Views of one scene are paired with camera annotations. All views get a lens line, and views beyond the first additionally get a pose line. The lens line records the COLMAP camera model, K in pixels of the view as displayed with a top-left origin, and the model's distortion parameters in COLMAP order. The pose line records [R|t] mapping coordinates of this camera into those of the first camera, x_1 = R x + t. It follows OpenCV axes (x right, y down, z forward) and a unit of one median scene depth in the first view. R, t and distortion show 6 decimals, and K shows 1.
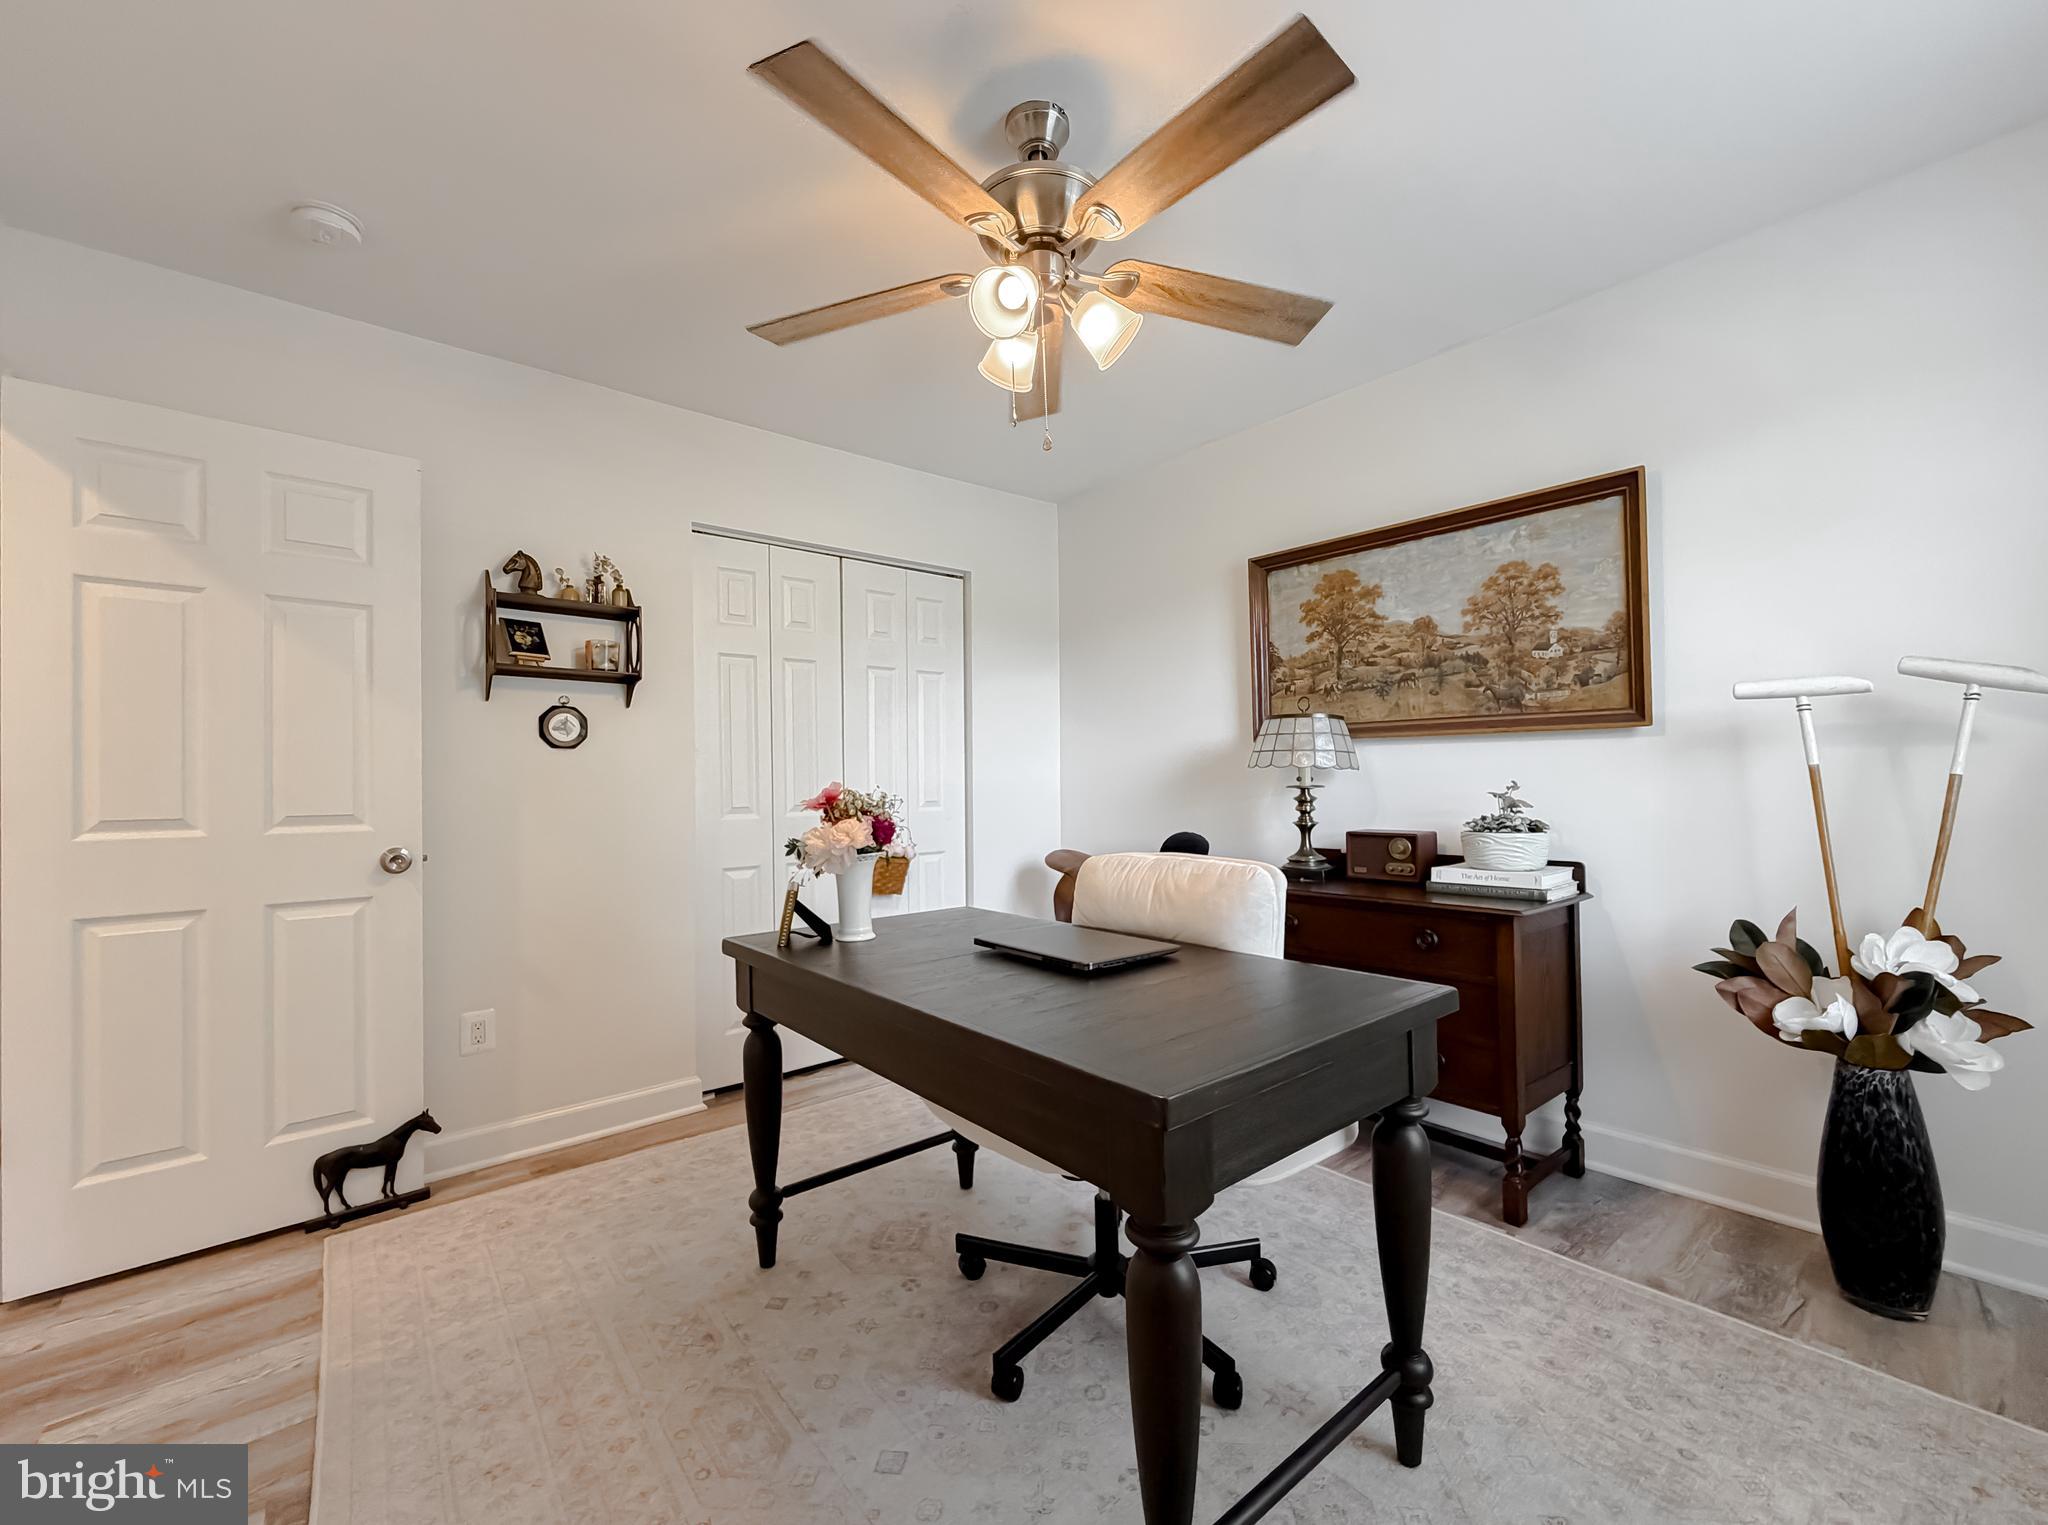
lens RADIAL K [[824.7, 0, 1020.7], [0, 824.7, 763.0], [0, 0, 1]] dist [0.003466, -0.000082]
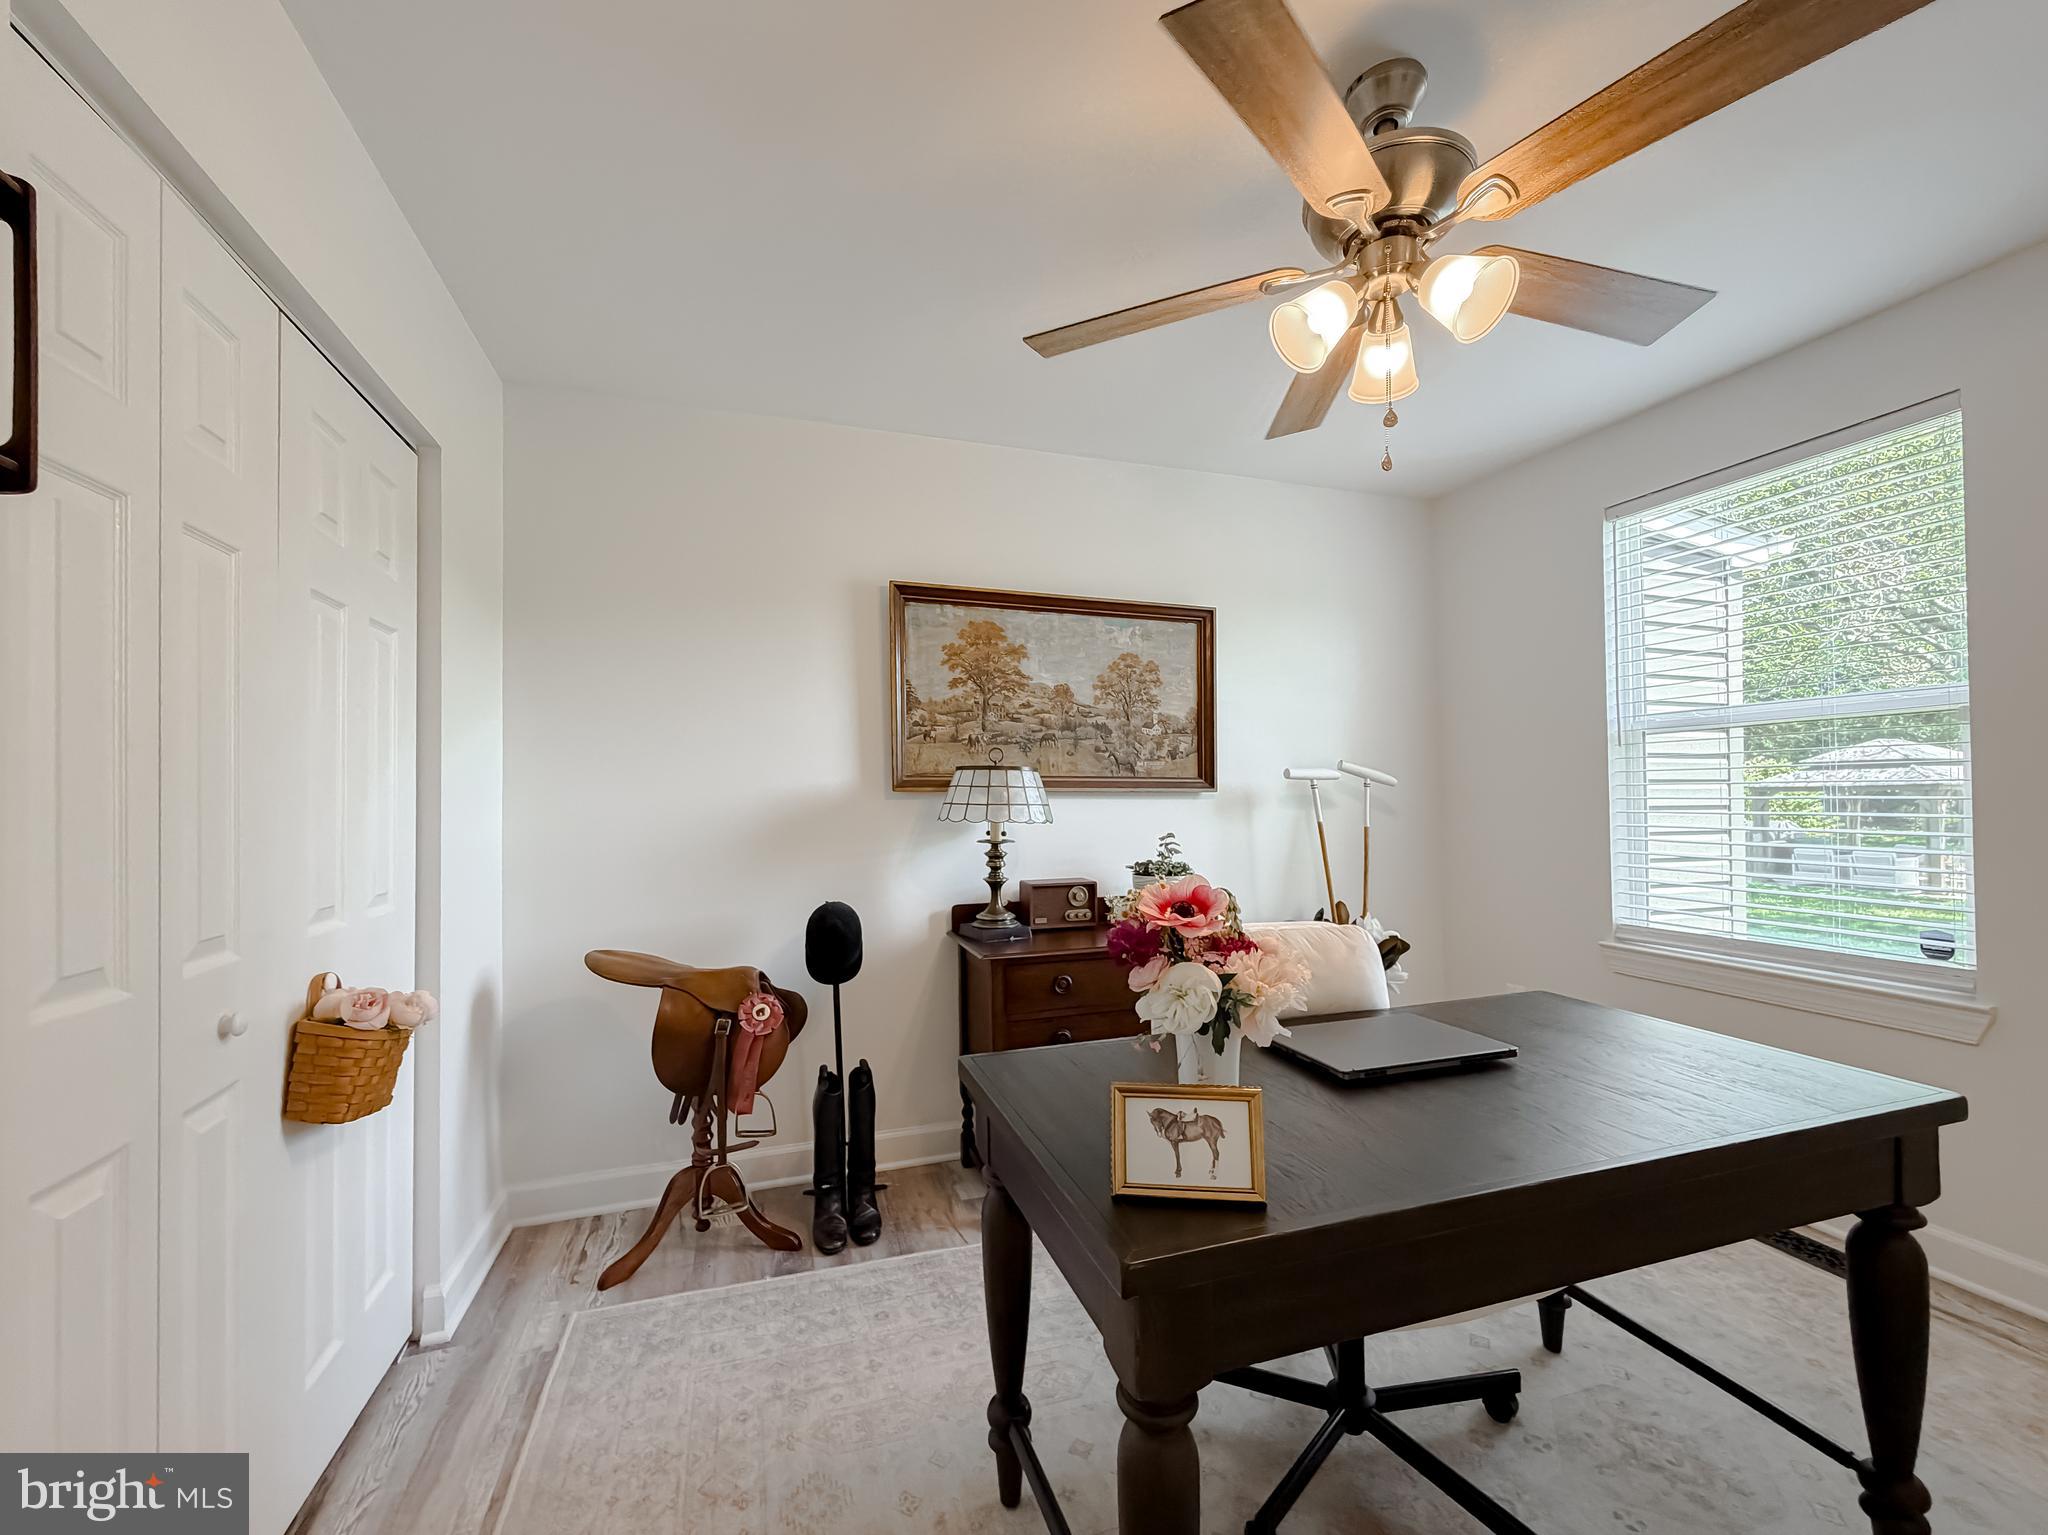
lens RADIAL K [[824.7, 0, 1023.6], [0, 824.7, 788.9], [0, 0, 1]] dist [0.003466, -0.000082]
pose [[0.383521, 0.022101, 0.923268, -0.548278], [-0.016697, 0.999716, -0.016995, -0.016906], [-0.923381, -0.008898, 0.383782, 0.622563]]
